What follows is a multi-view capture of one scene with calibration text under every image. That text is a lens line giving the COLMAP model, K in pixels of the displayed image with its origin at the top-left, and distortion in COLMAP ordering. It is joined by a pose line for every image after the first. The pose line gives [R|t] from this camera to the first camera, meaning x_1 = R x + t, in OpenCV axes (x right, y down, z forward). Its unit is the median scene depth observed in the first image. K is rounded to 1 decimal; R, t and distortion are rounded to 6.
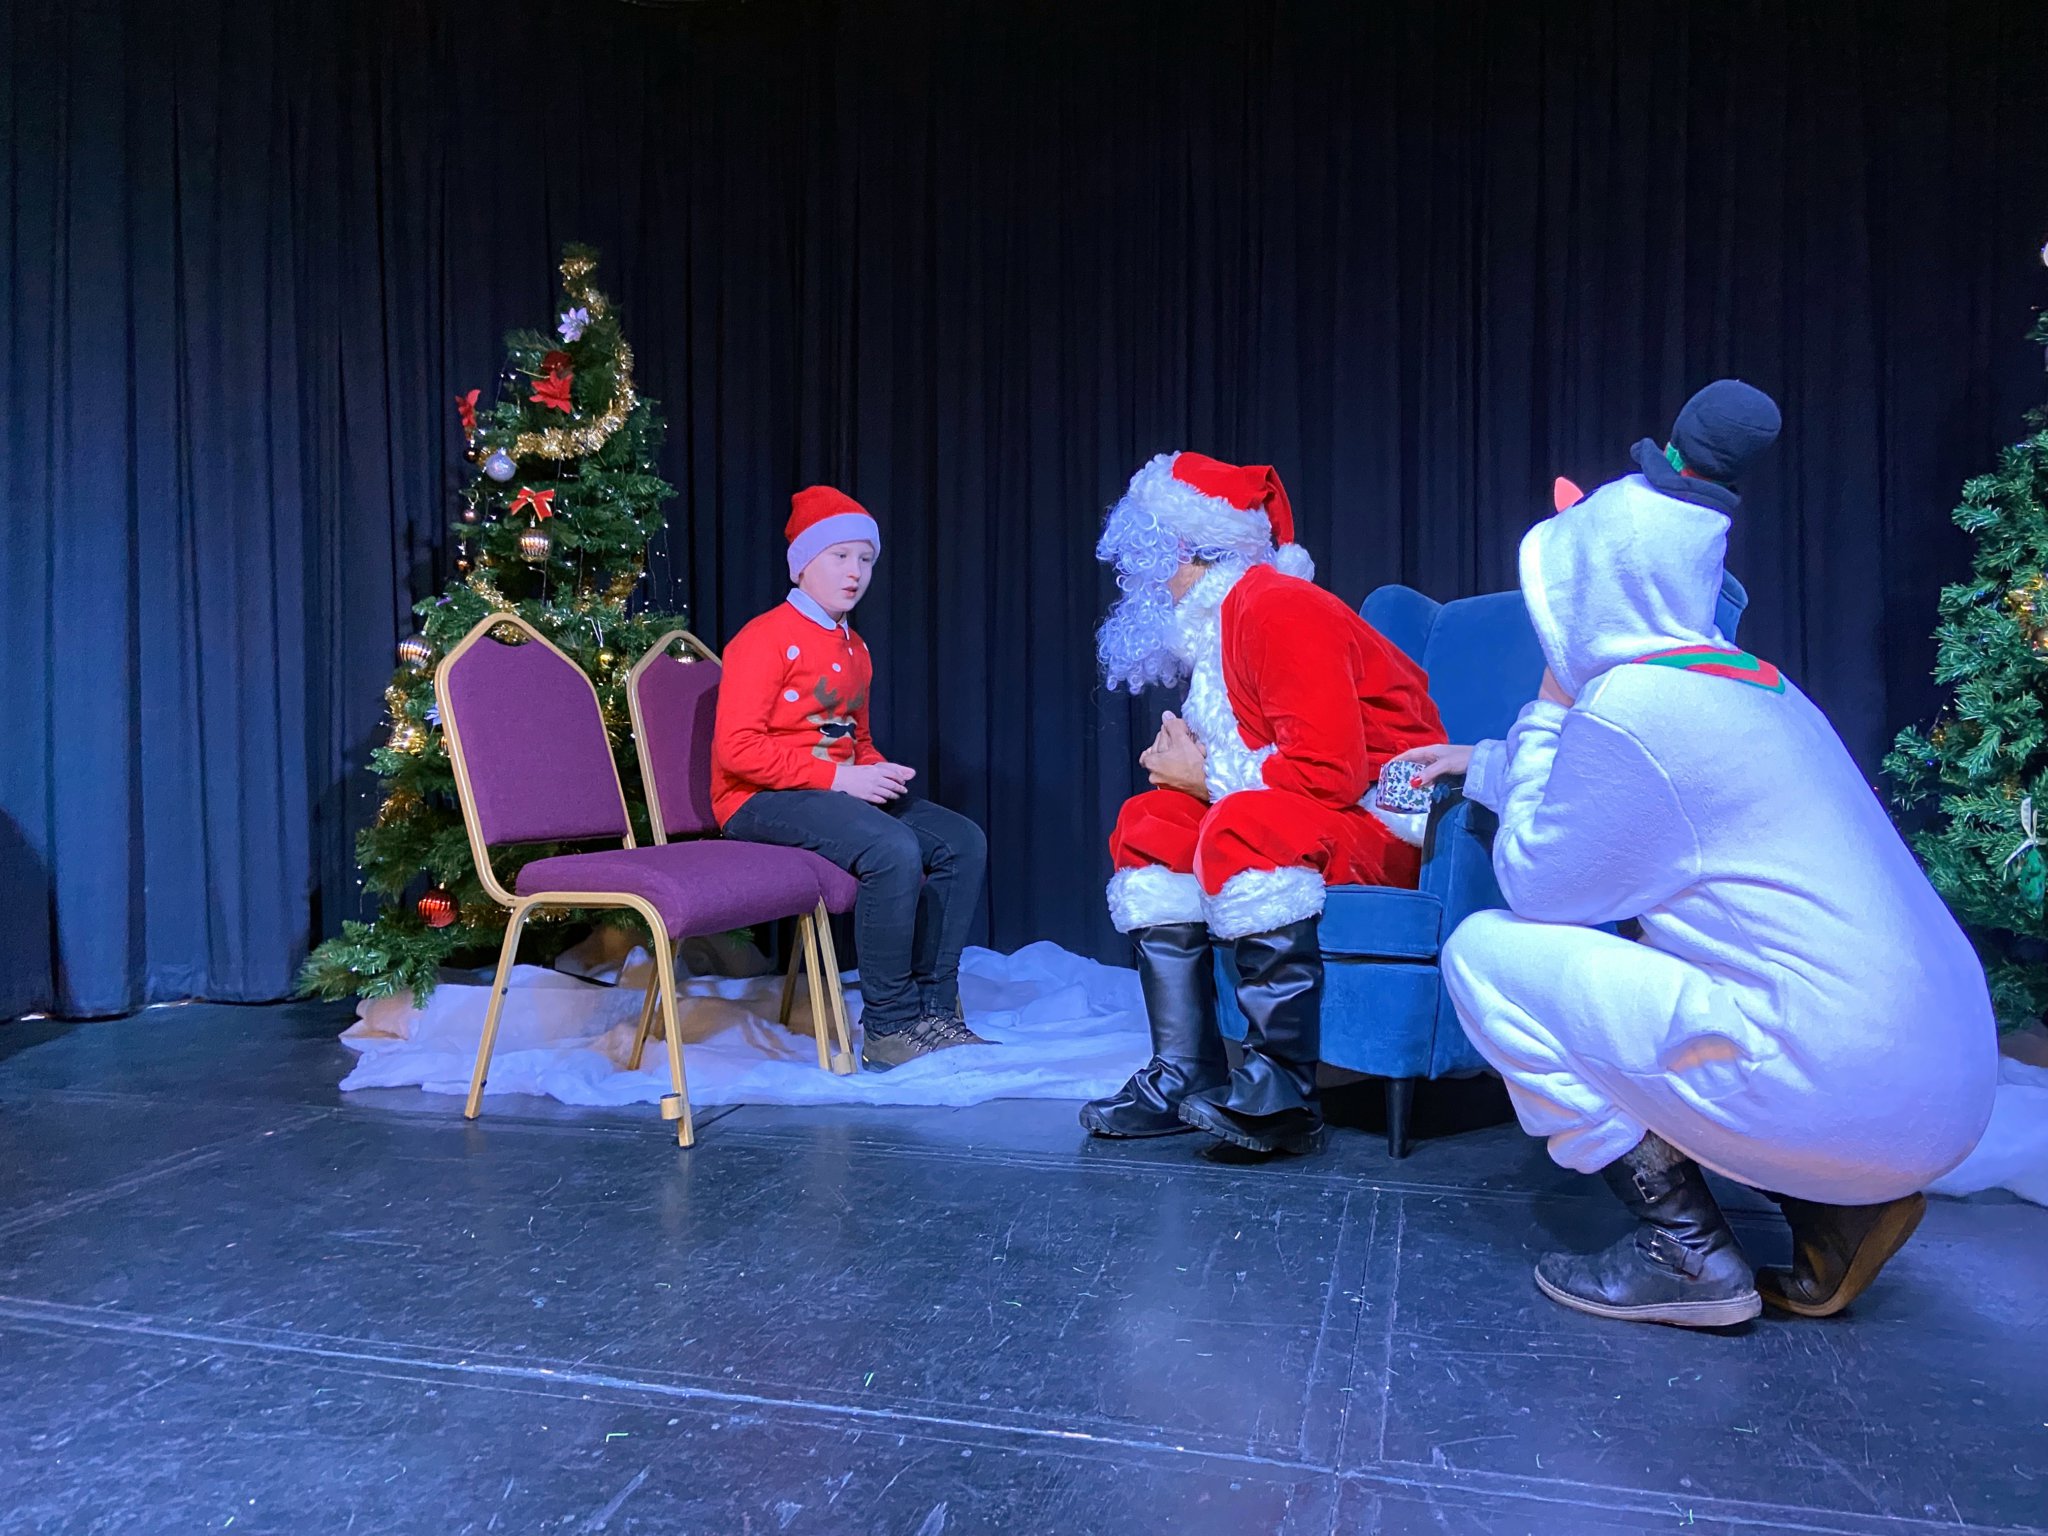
lens RADIAL K [[1527.0, 0, 1019.1], [0, 1527.0, 778.7], [0, 0, 1]] dist [-0.009250, -0.018076]
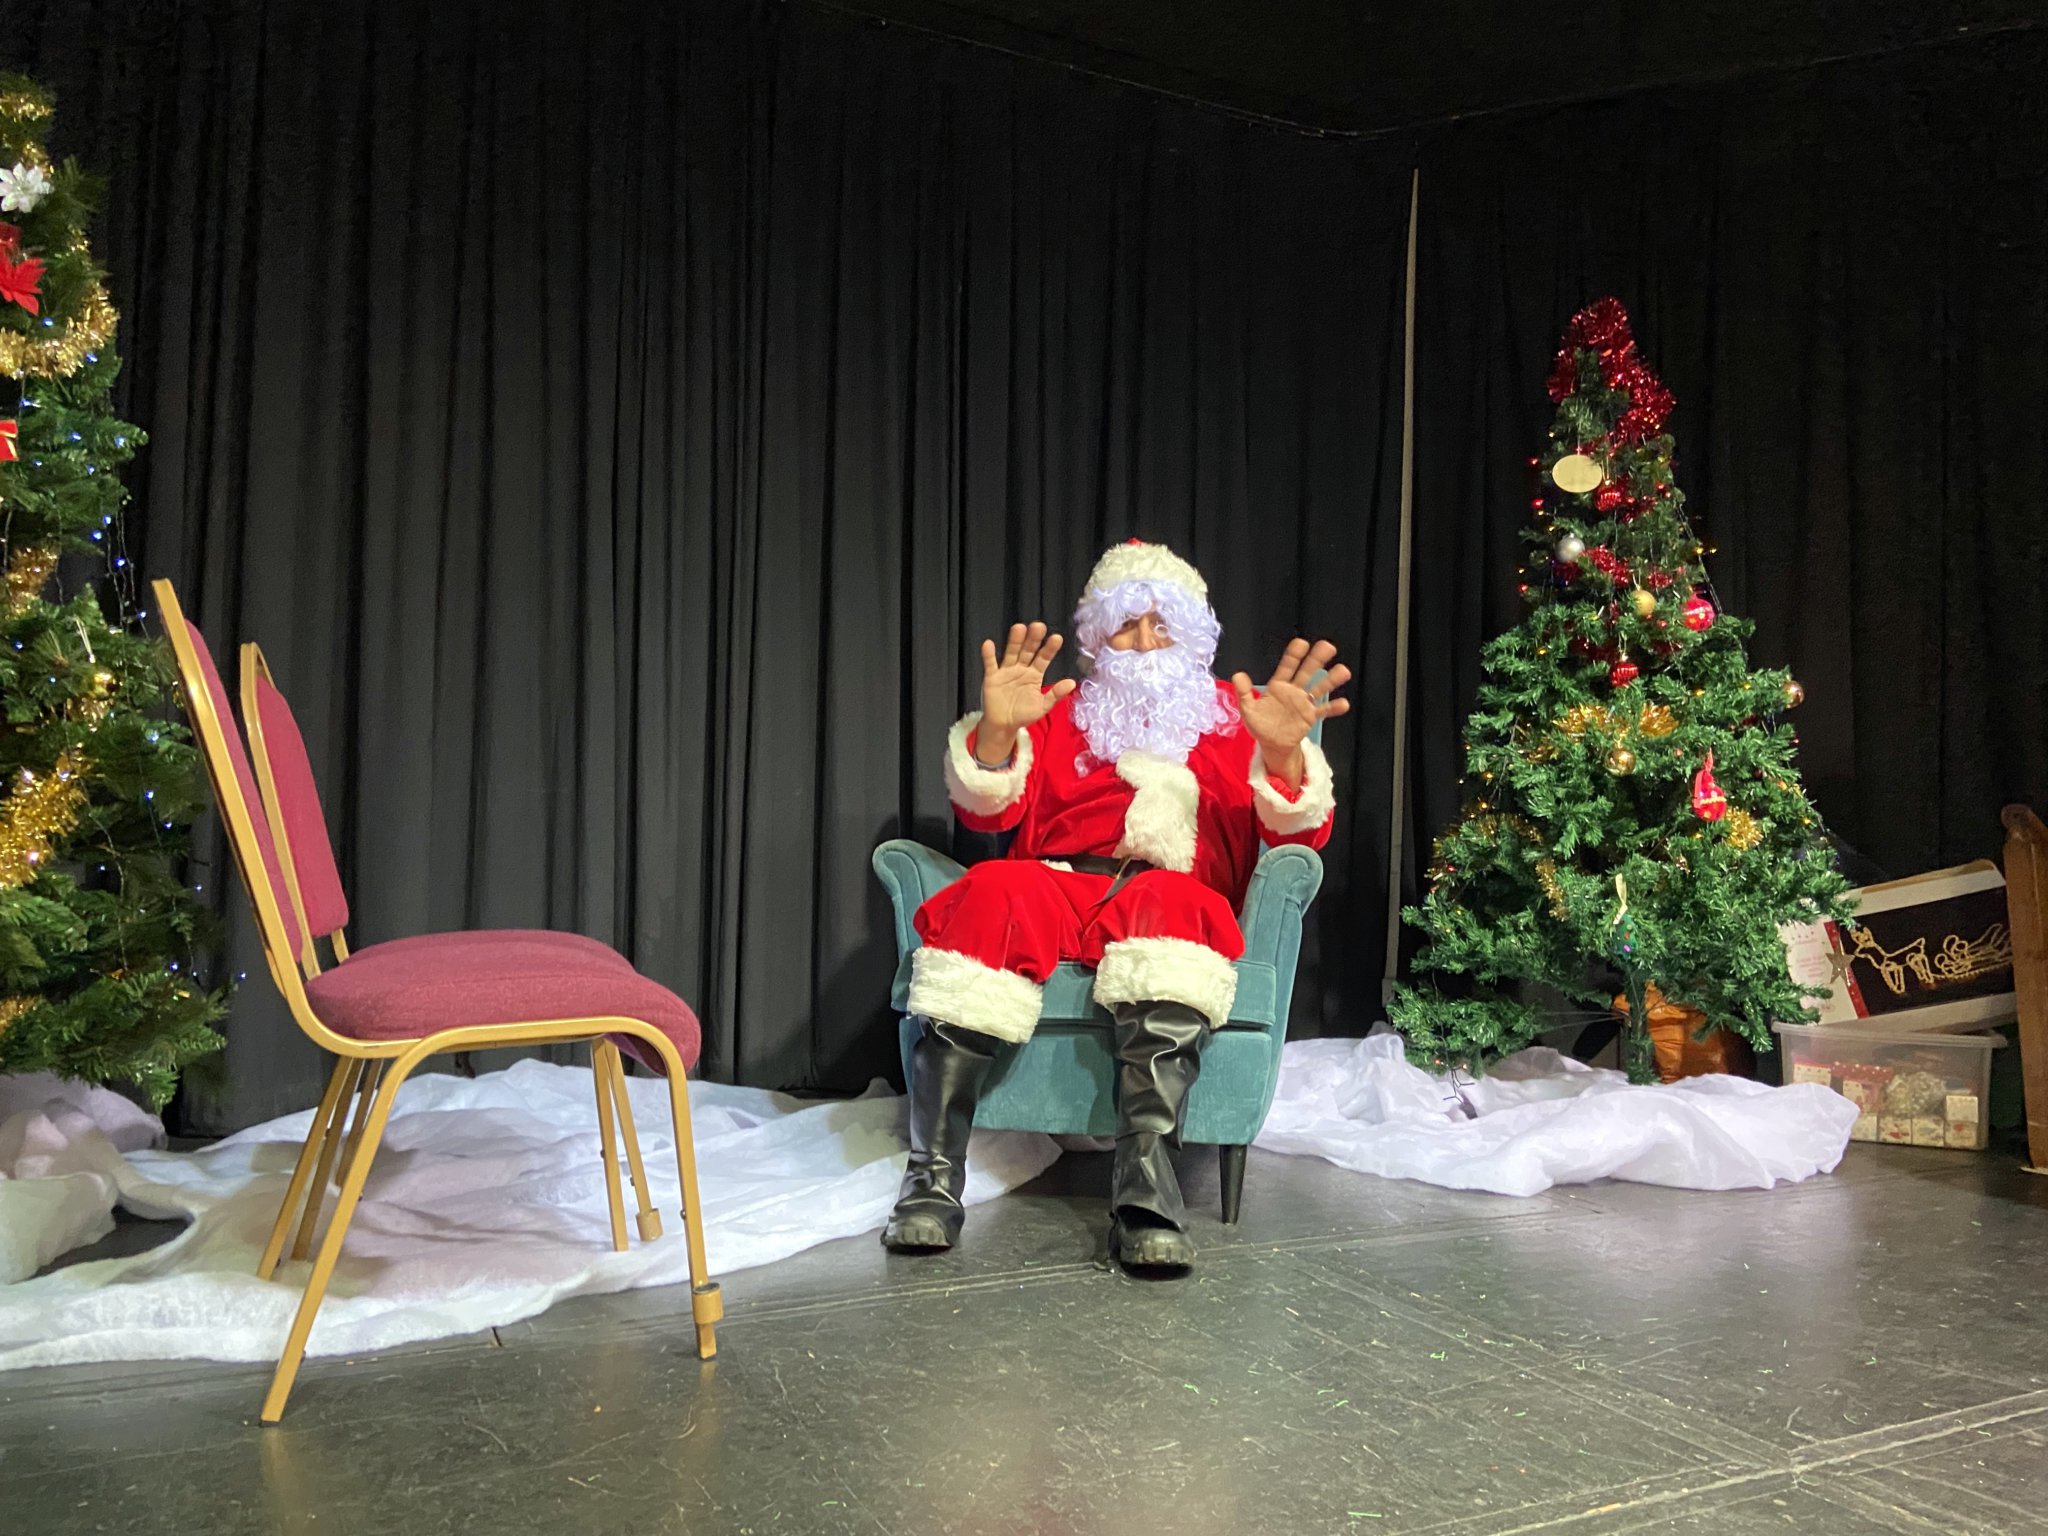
lens RADIAL K [[1527.0, 0, 1020.5], [0, 1527.0, 757.5], [0, 0, 1]] dist [-0.009250, -0.018076]
pose [[0.753642, 0.057031, 0.654806, -0.572901], [-0.001108, 0.996337, -0.085502, 0.023220], [-0.657284, 0.063713, 0.750945, 0.308536]]
